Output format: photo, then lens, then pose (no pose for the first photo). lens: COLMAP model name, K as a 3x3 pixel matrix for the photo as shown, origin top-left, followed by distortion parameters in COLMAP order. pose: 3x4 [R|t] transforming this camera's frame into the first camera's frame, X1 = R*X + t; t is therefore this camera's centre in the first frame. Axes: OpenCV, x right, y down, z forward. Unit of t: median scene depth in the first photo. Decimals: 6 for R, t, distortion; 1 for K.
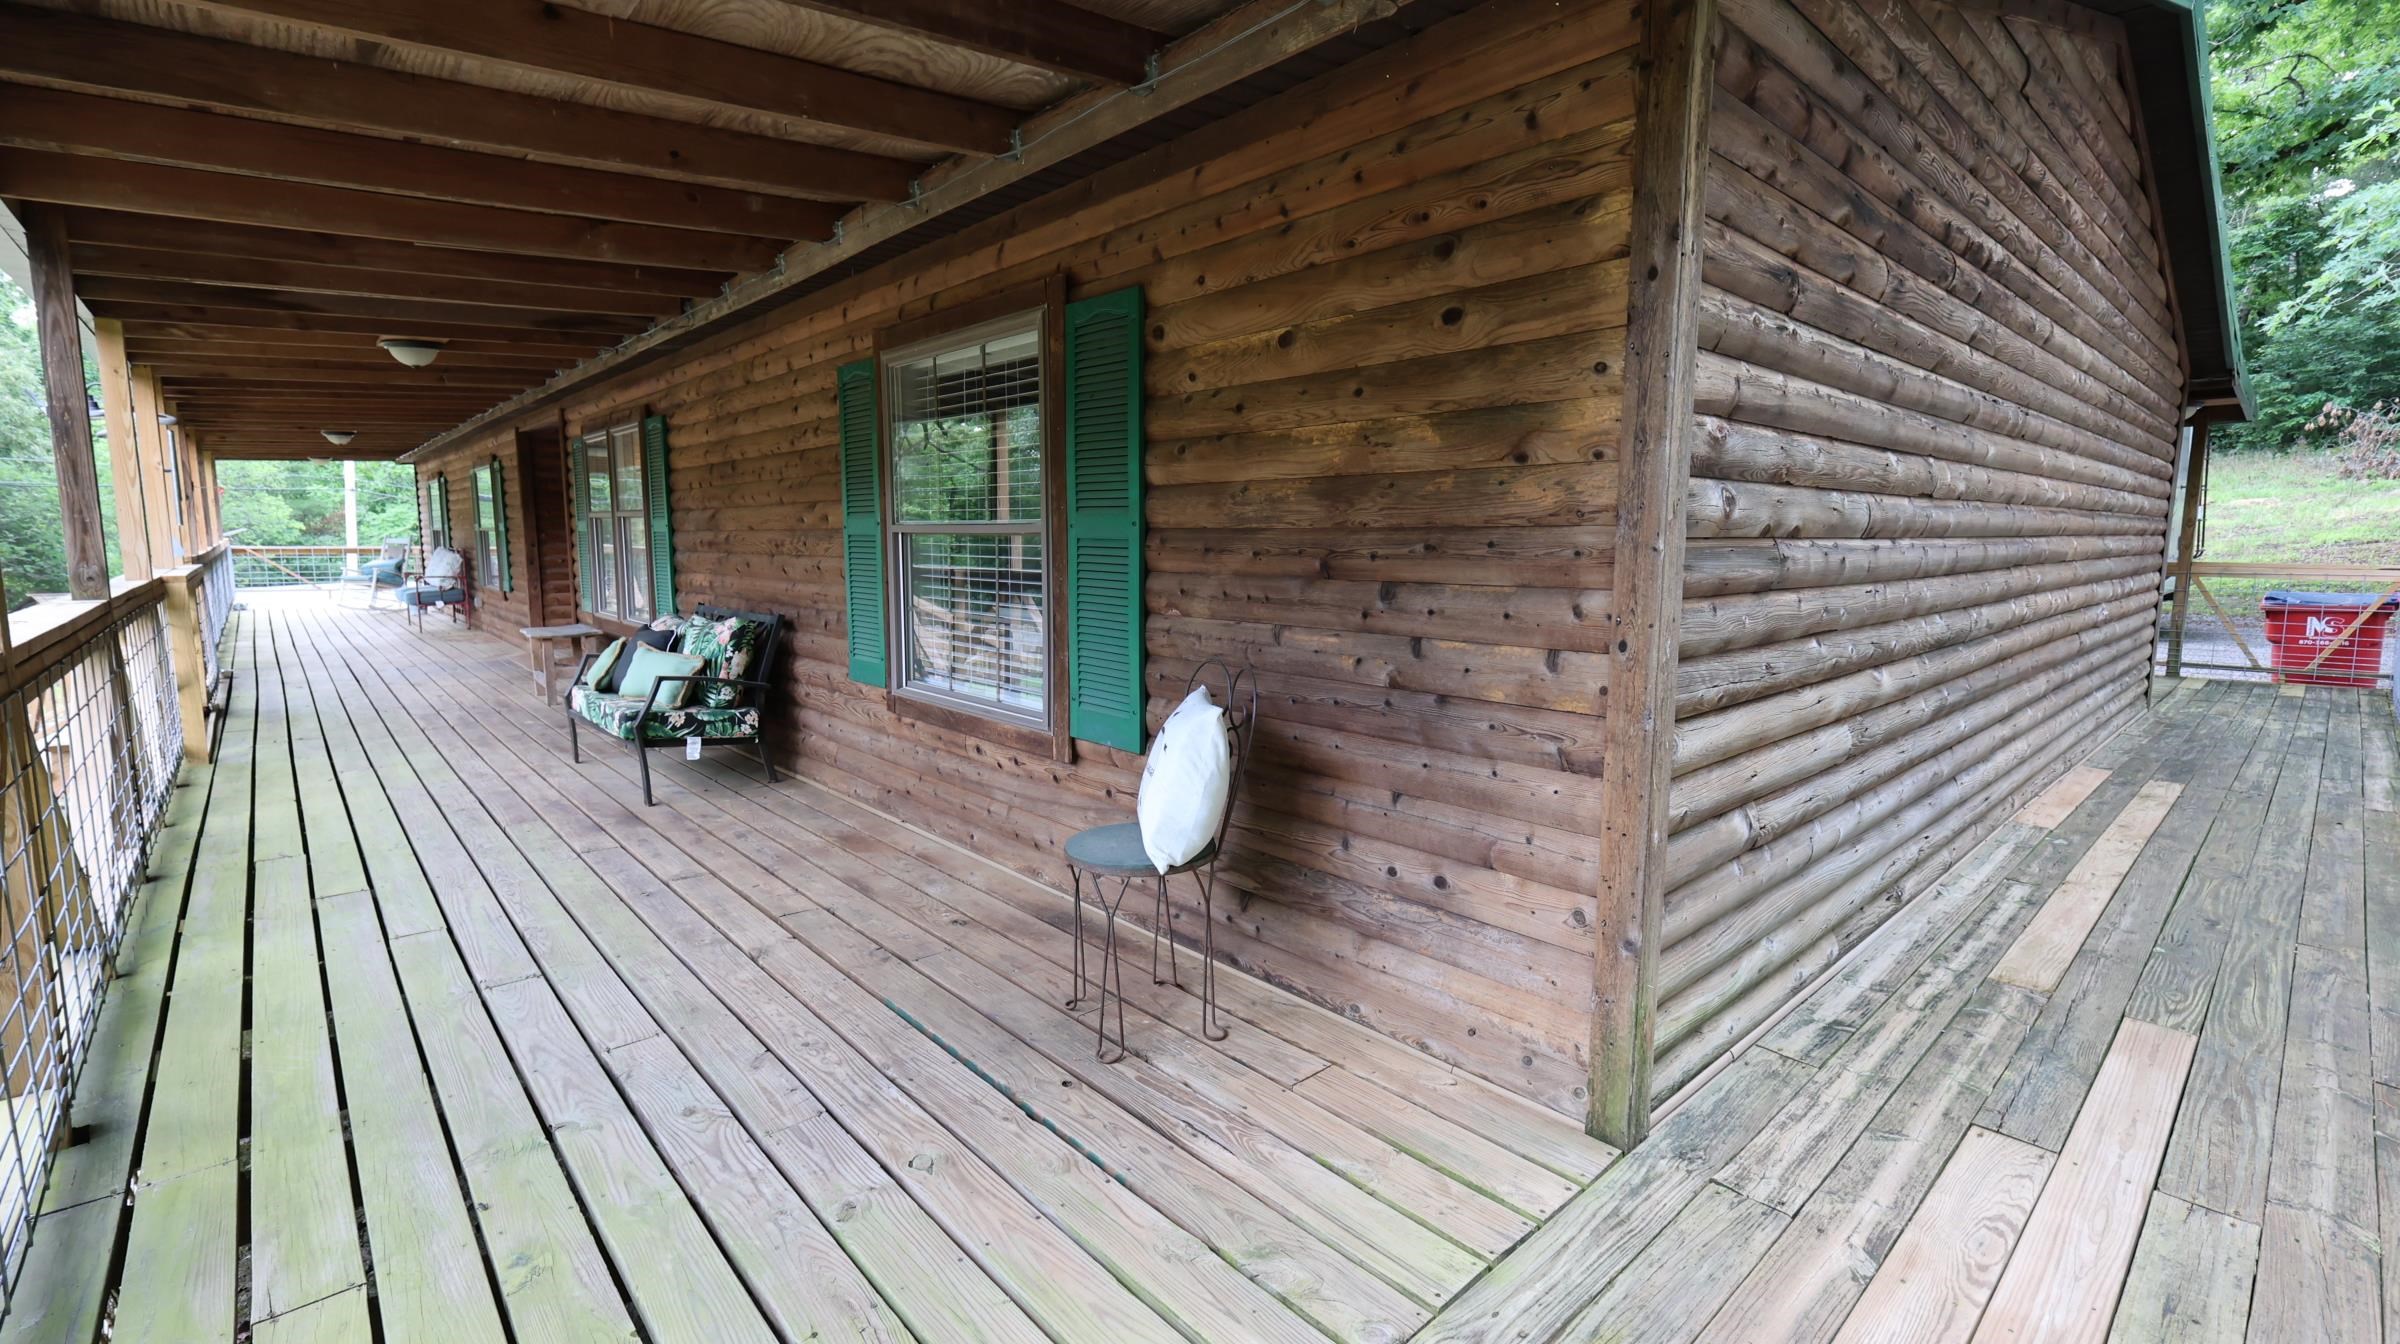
lens RADIAL K [[1028.4, 0, 1201.2], [0, 1028.4, 667.0], [0, 0, 1]] dist [-0.001082, 0.000179]
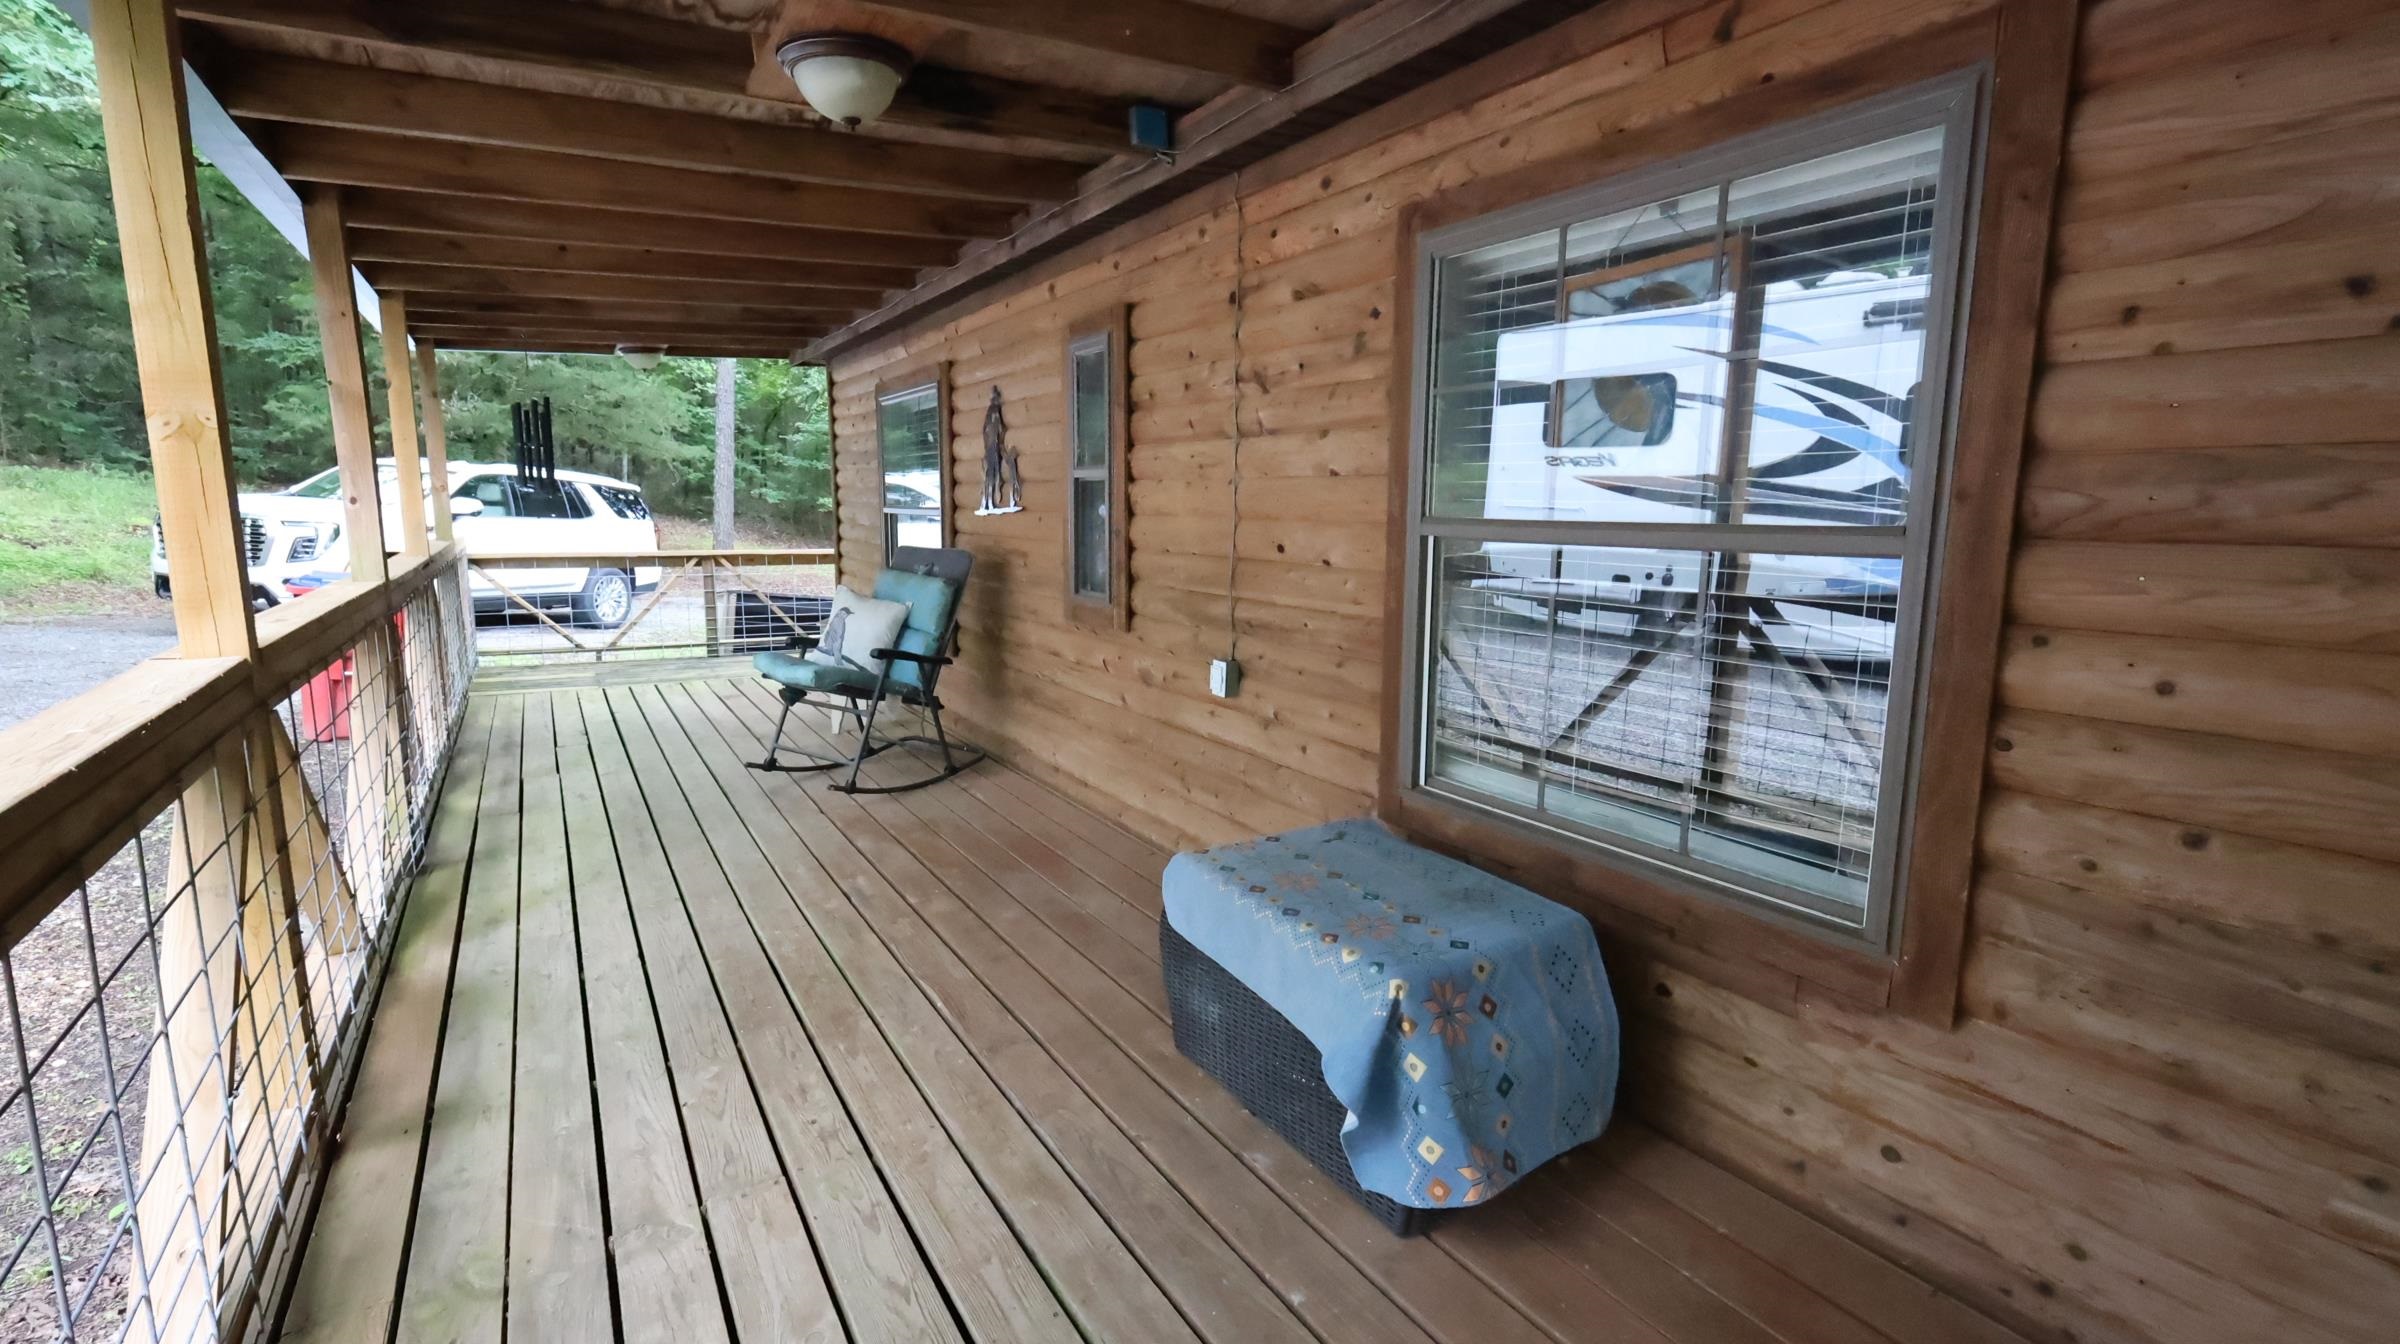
lens RADIAL K [[1028.4, 0, 1201.2], [0, 1028.4, 667.0], [0, 0, 1]] dist [-0.001082, 0.000179]
pose [[0.988551, 0.027195, -0.148416, -0.260183], [-0.025343, 0.999576, 0.014359, -0.045310], [0.148743, -0.010434, 0.988821, 0.291024]]
